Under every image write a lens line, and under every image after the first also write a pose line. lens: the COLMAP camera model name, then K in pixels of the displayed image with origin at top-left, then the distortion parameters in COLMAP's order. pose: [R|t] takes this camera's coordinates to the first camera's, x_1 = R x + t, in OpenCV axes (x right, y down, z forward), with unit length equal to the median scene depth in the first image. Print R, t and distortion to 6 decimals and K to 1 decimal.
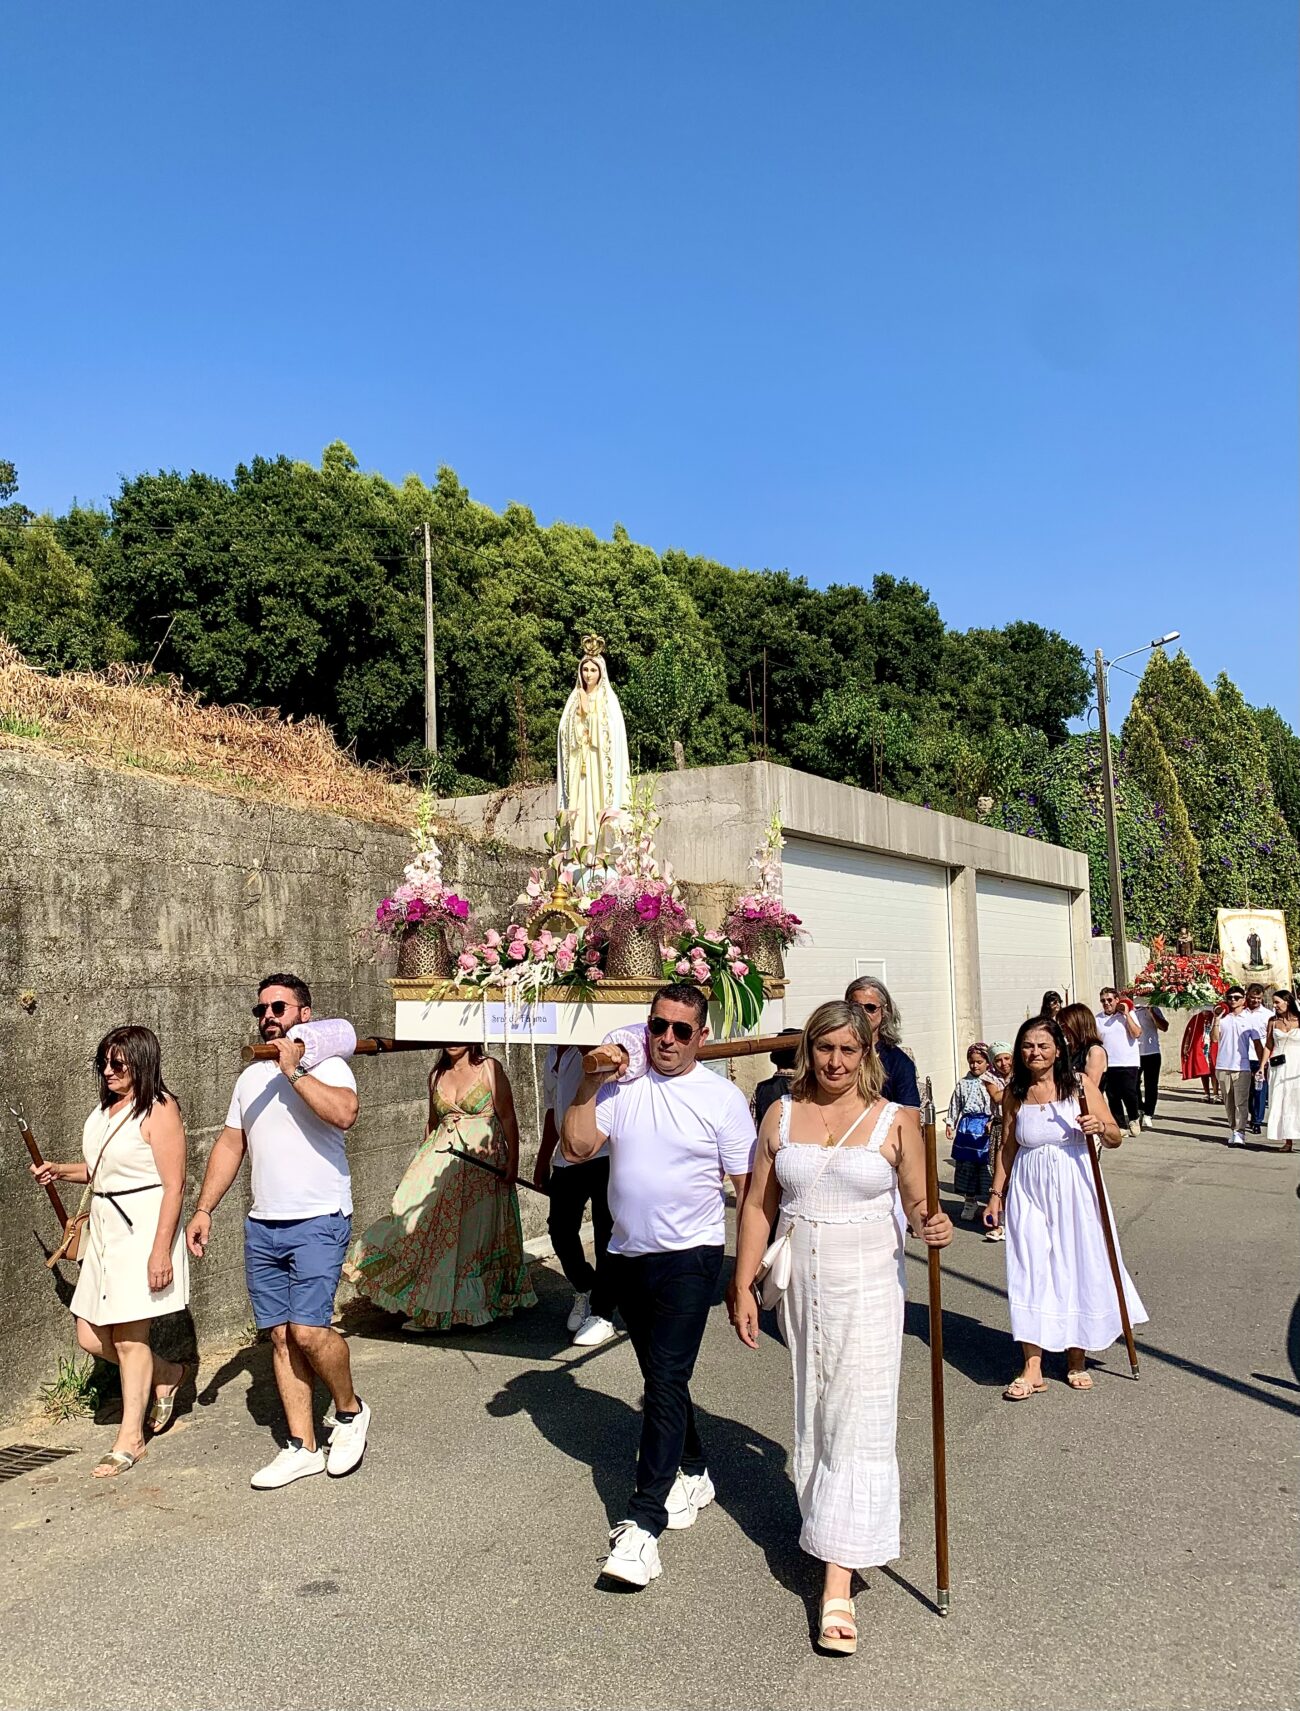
lens RADIAL K [[1381.0, 0, 587.1], [0, 1381.0, 905.8], [0, 0, 1]] dist [-0.004974, -0.005117]
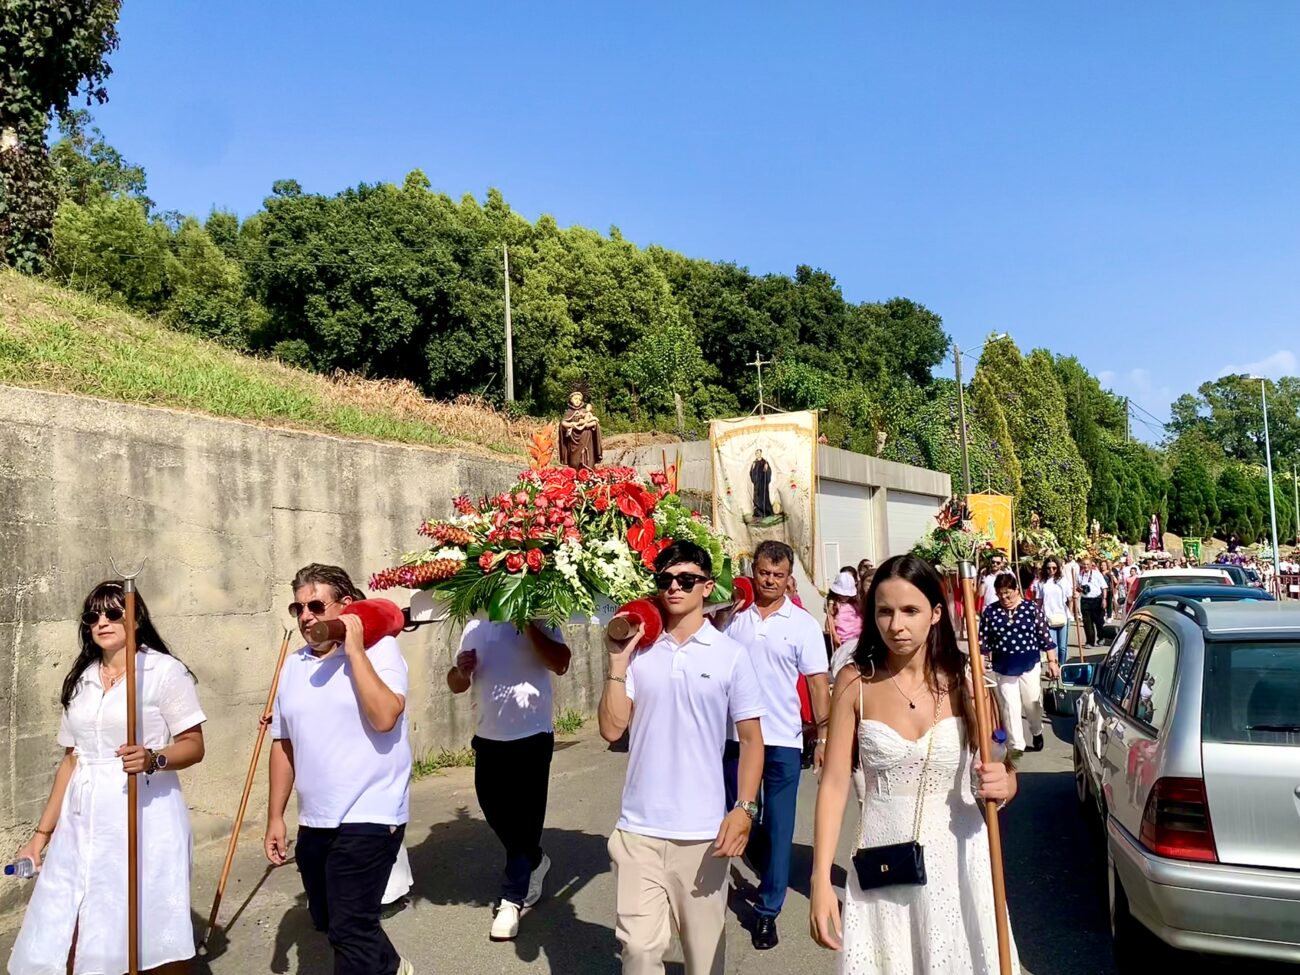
lens RADIAL K [[1065.2, 0, 650.0], [0, 1065.2, 487.5], [0, 0, 1]] dist [0.005564, -0.003750]
pose [[0.996687, -0.008017, 0.080931, -0.041275], [0.008611, 0.999939, -0.006985, -0.008611], [-0.080870, 0.007659, 0.996695, -0.096786]]
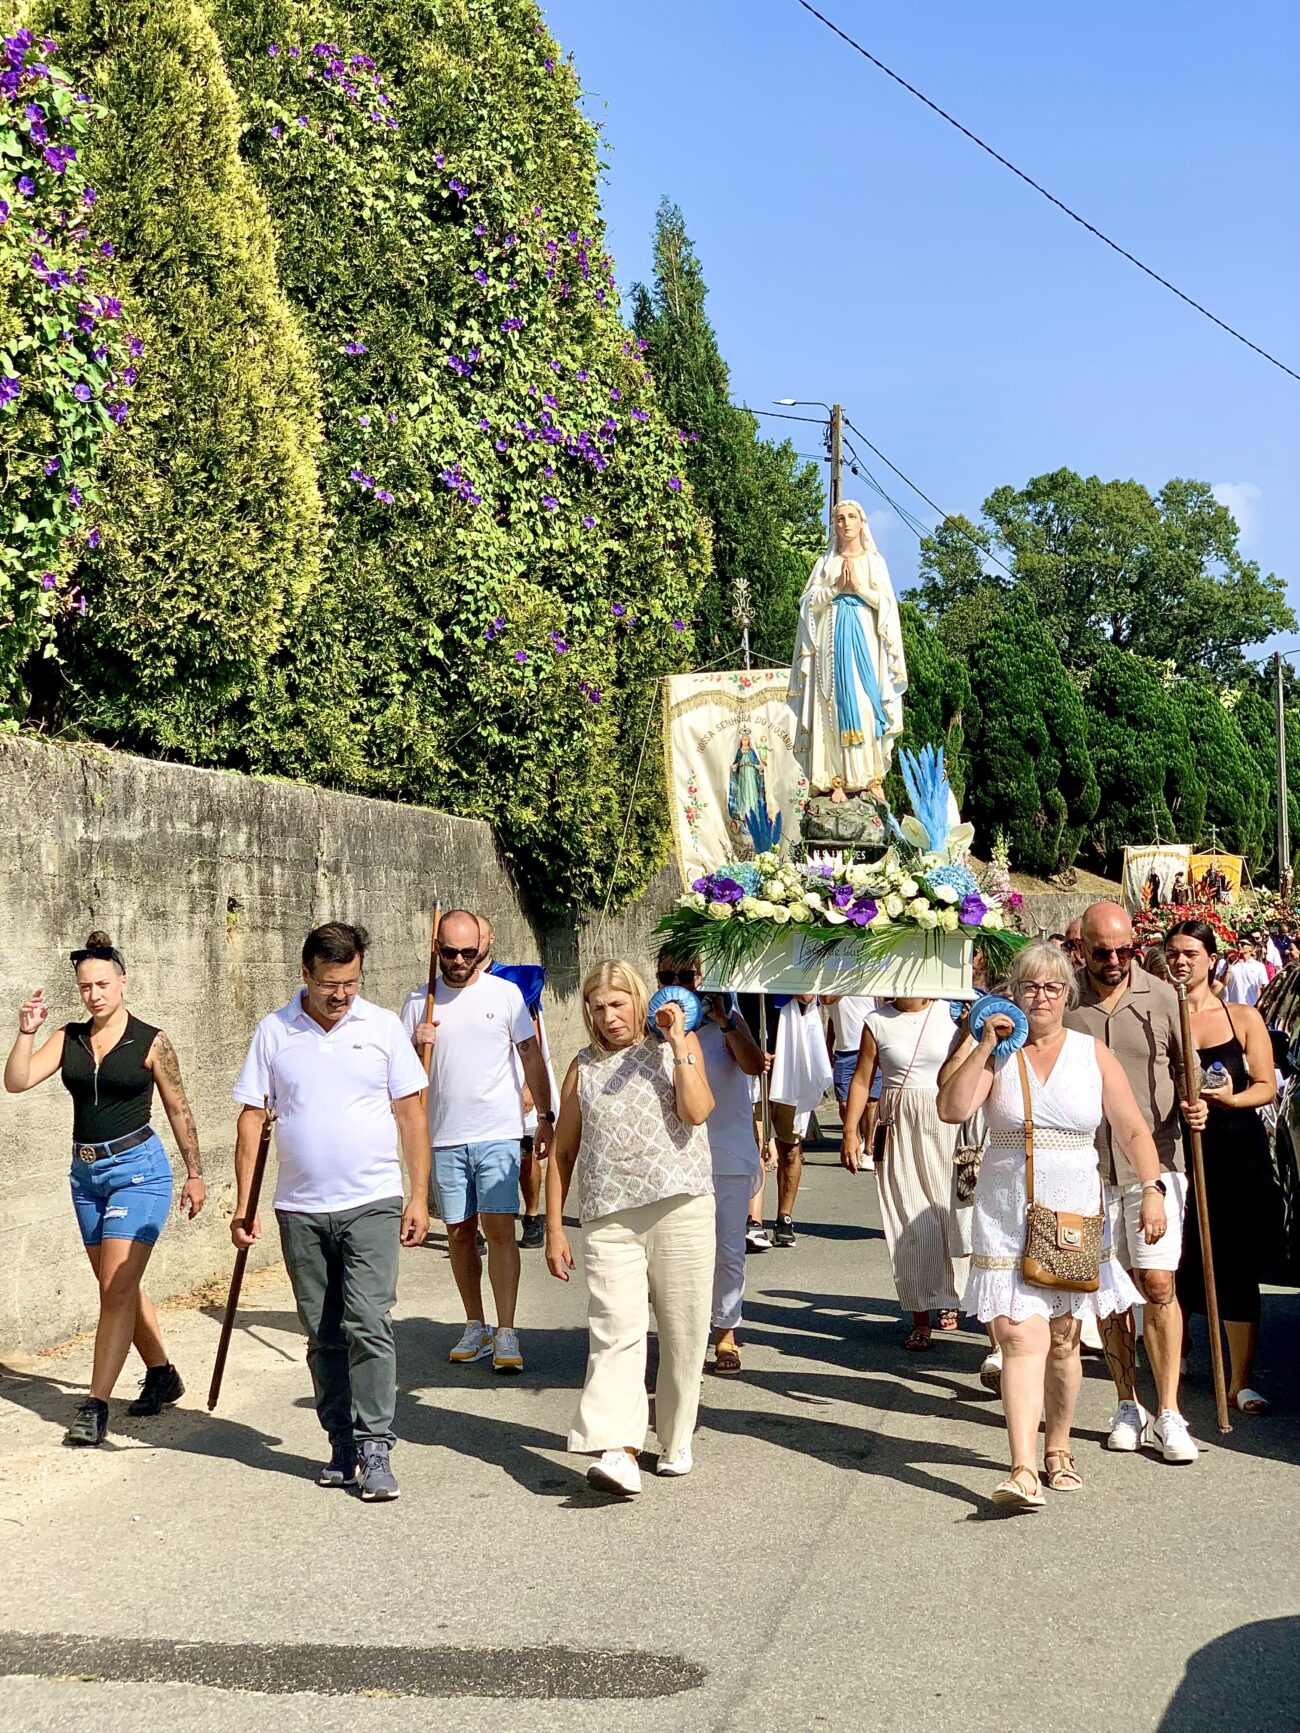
lens RADIAL K [[2599.1, 0, 553.3], [0, 2599.1, 858.6], [0, 0, 1]] dist [0.053759, -0.051985]
pose [[0.919285, -0.009135, 0.393486, 0.188766], [-0.003293, 0.999517, 0.030898, 0.020719], [-0.393578, -0.029700, 0.918811, 0.345918]]
